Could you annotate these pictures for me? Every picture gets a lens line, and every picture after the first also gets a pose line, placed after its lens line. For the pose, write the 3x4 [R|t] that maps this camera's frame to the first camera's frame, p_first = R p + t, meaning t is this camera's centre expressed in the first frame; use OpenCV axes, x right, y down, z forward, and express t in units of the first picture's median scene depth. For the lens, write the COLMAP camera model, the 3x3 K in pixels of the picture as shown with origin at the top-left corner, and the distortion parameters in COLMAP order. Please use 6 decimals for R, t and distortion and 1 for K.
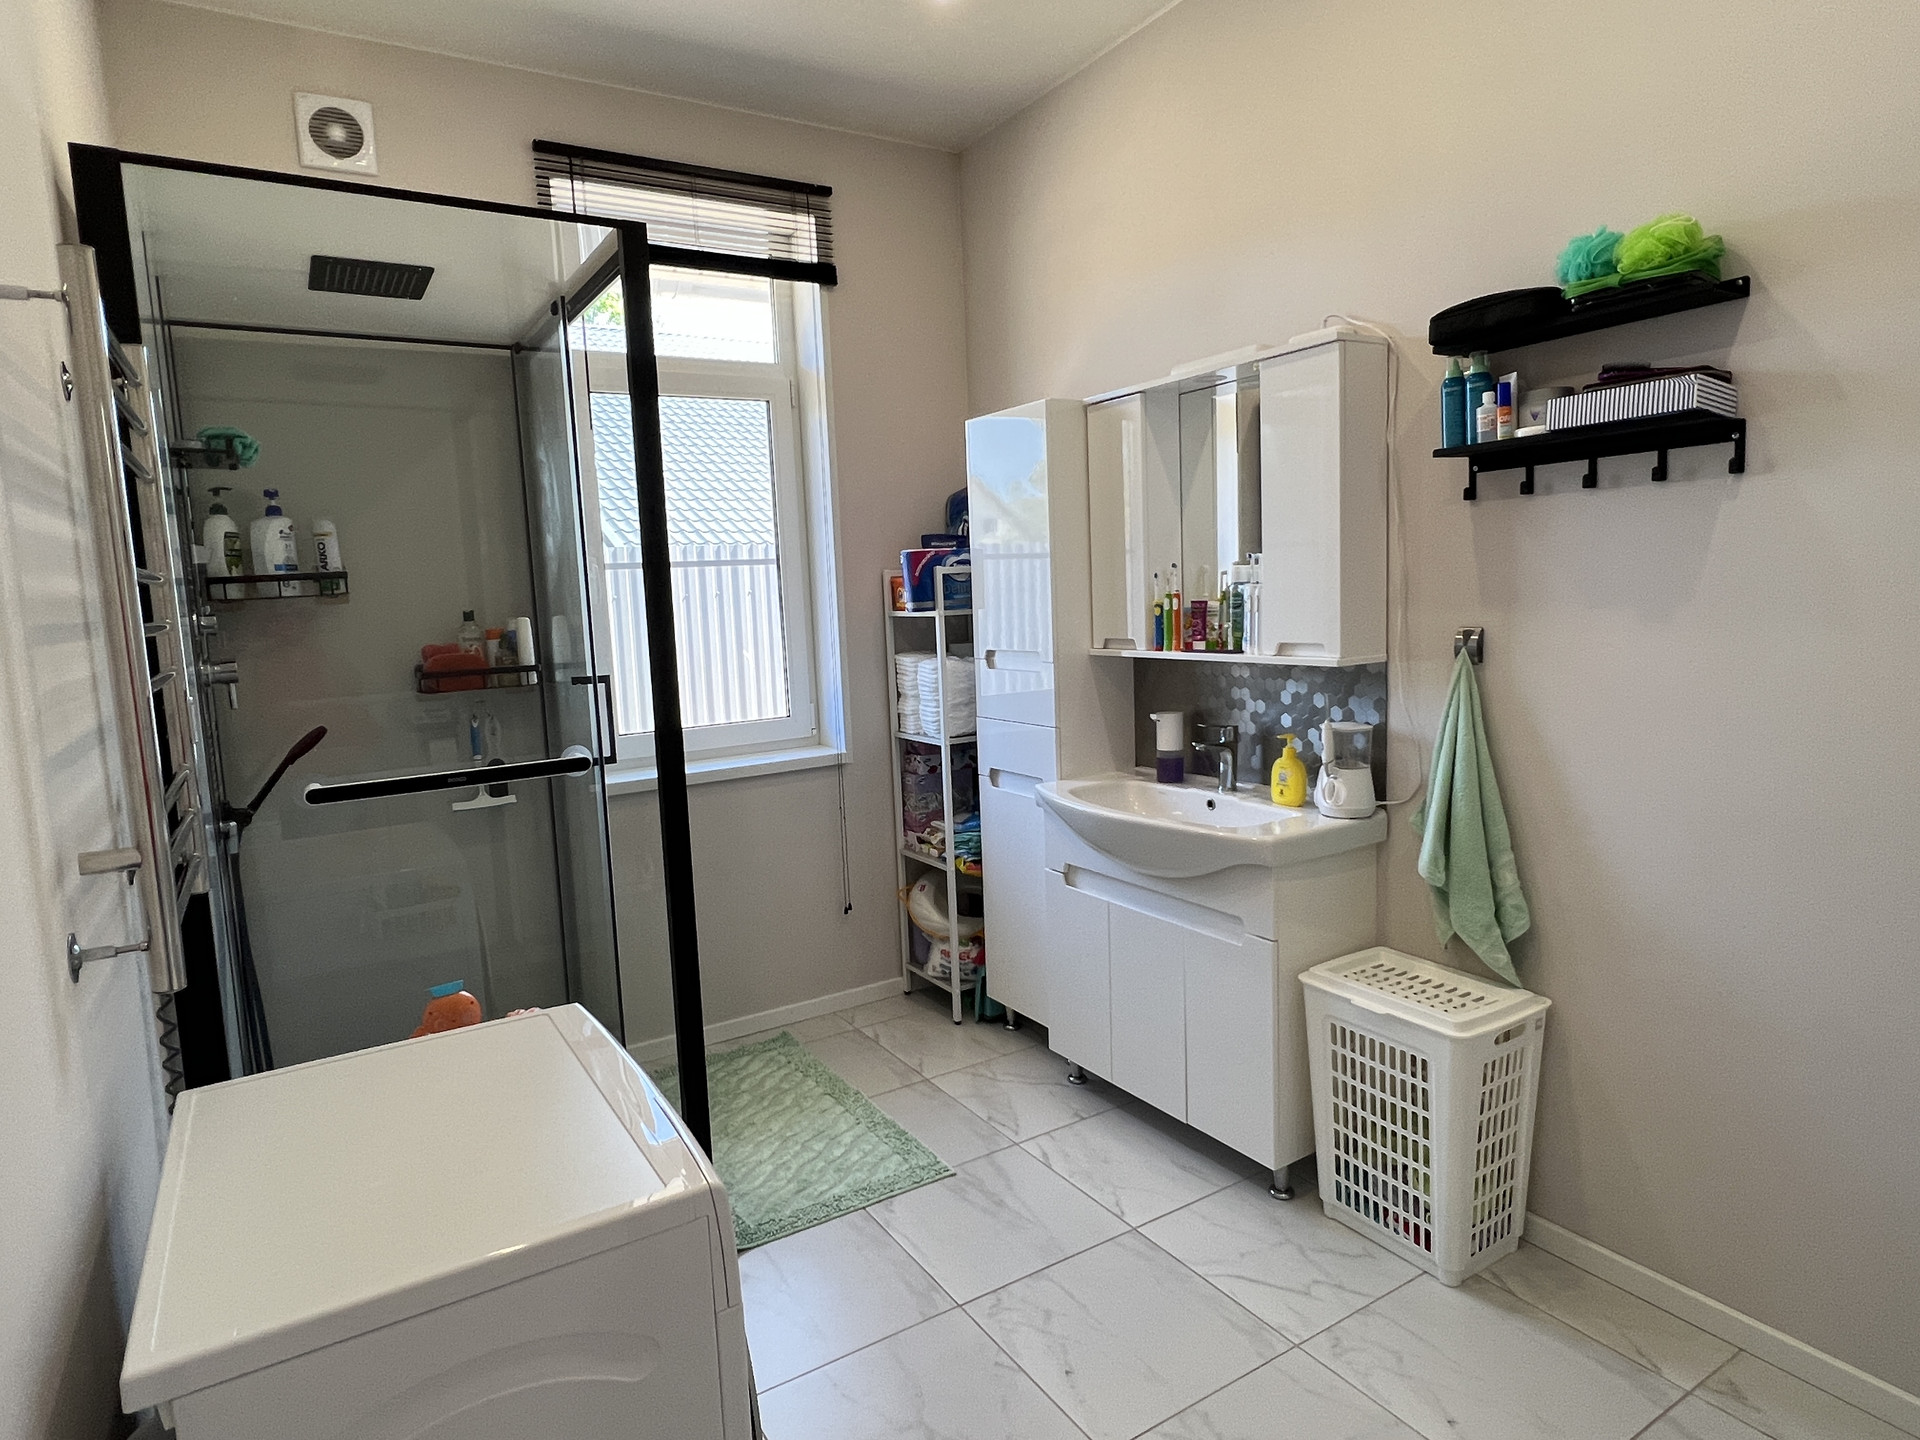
lens RADIAL K [[1089.0, 0, 958.4], [0, 1089.0, 717.0], [0, 0, 1]] dist [-0.002612, 0.000542]
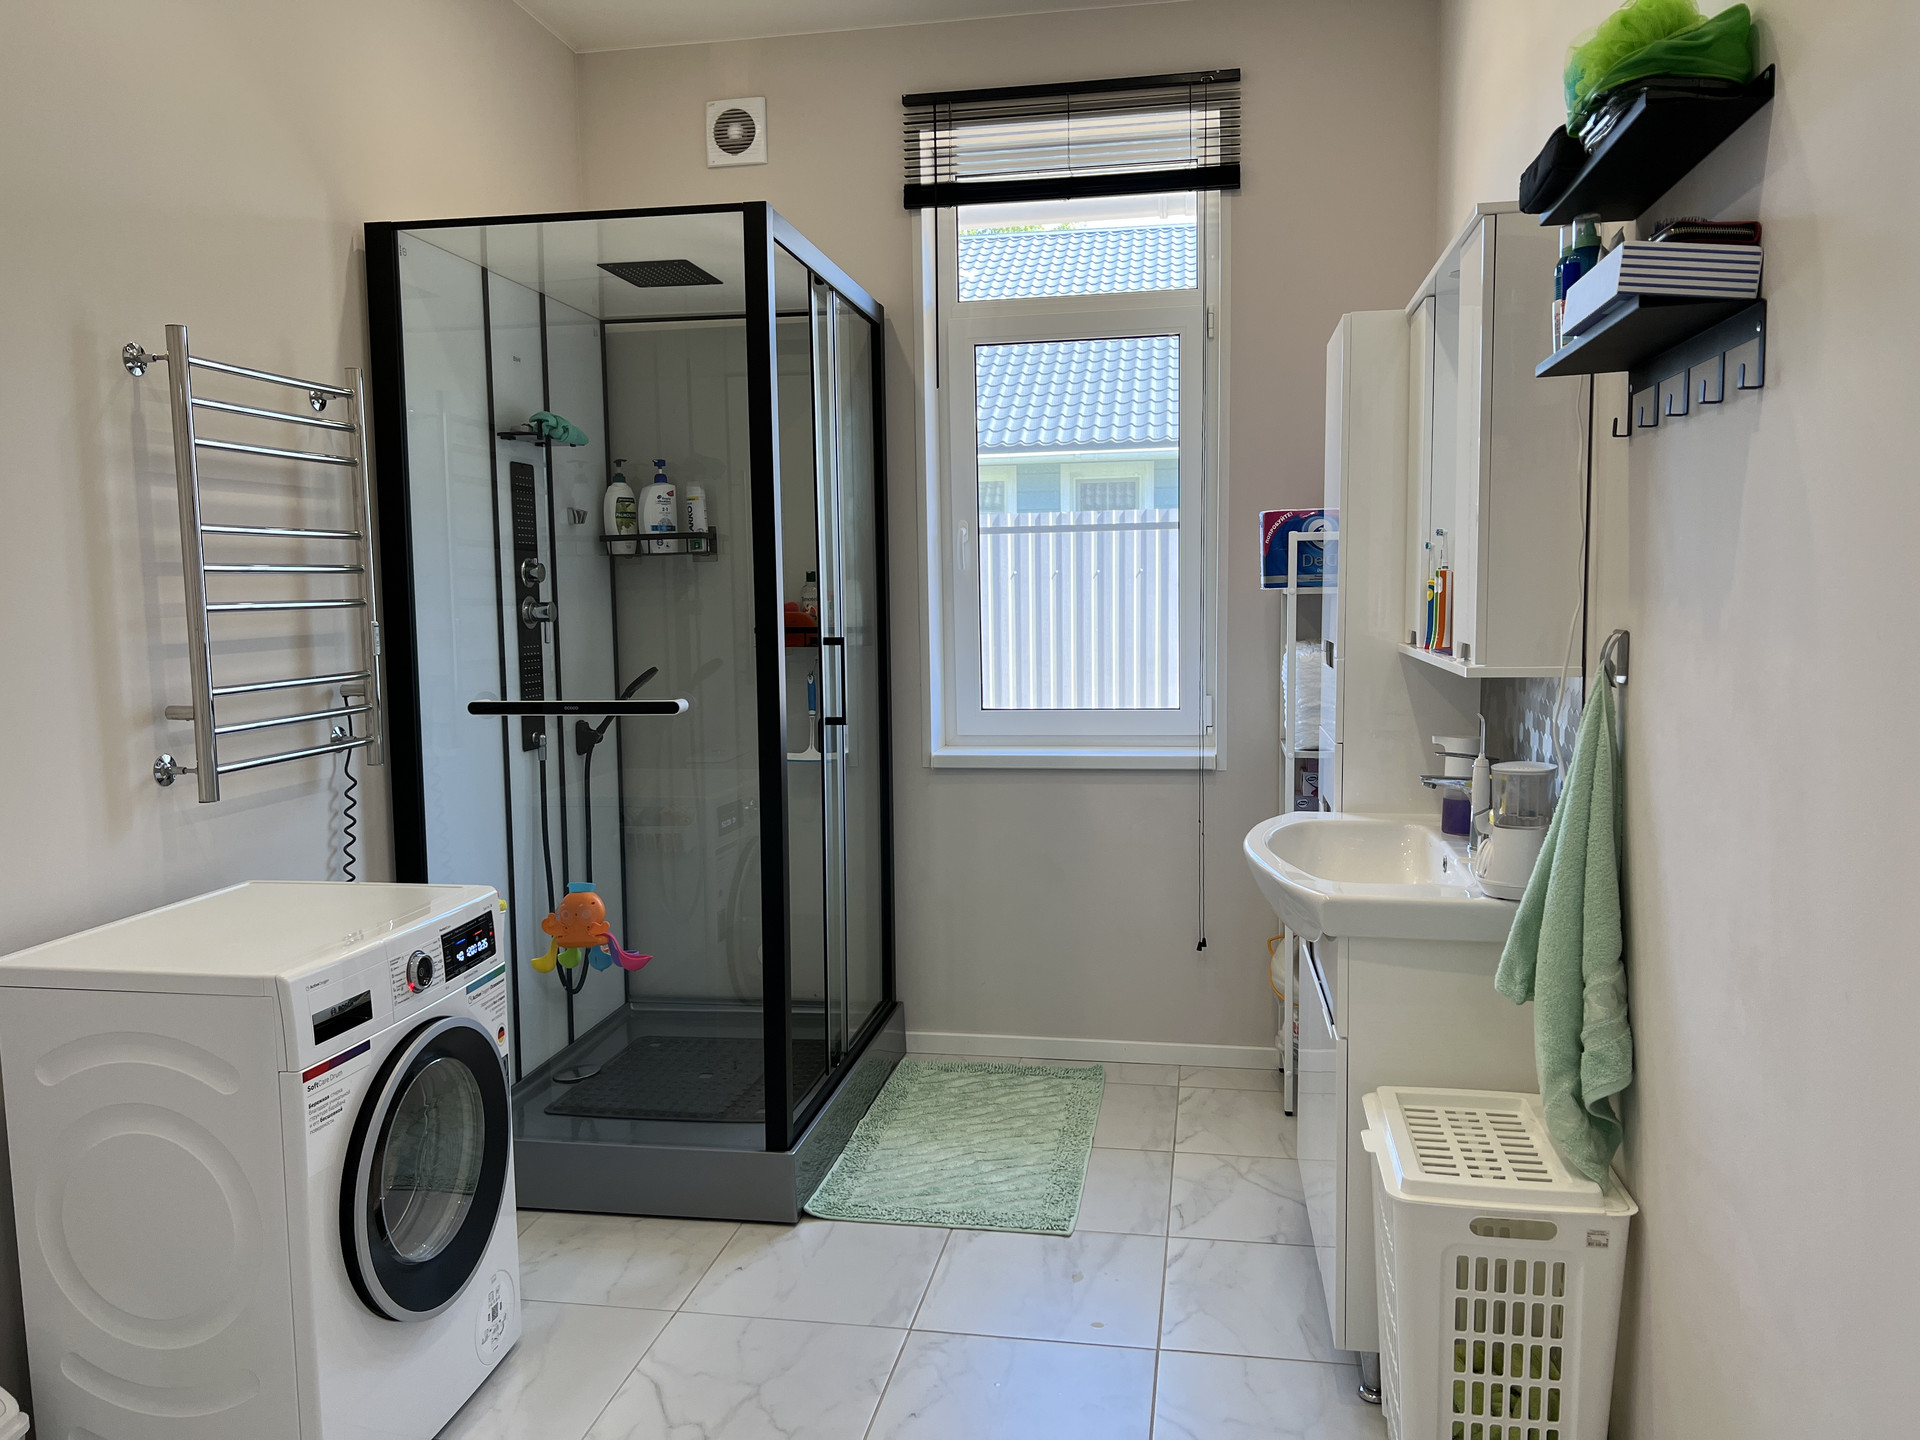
lens RADIAL K [[1439.4, 0, 963.9], [0, 1439.4, 726.7], [0, 0, 1]] dist [0.045448, -0.009531]
pose [[0.752957, 0.096697, -0.650926, 0.577822], [-0.096210, 0.994693, 0.036474, -0.013838], [0.650998, 0.035163, 0.758264, 0.056480]]
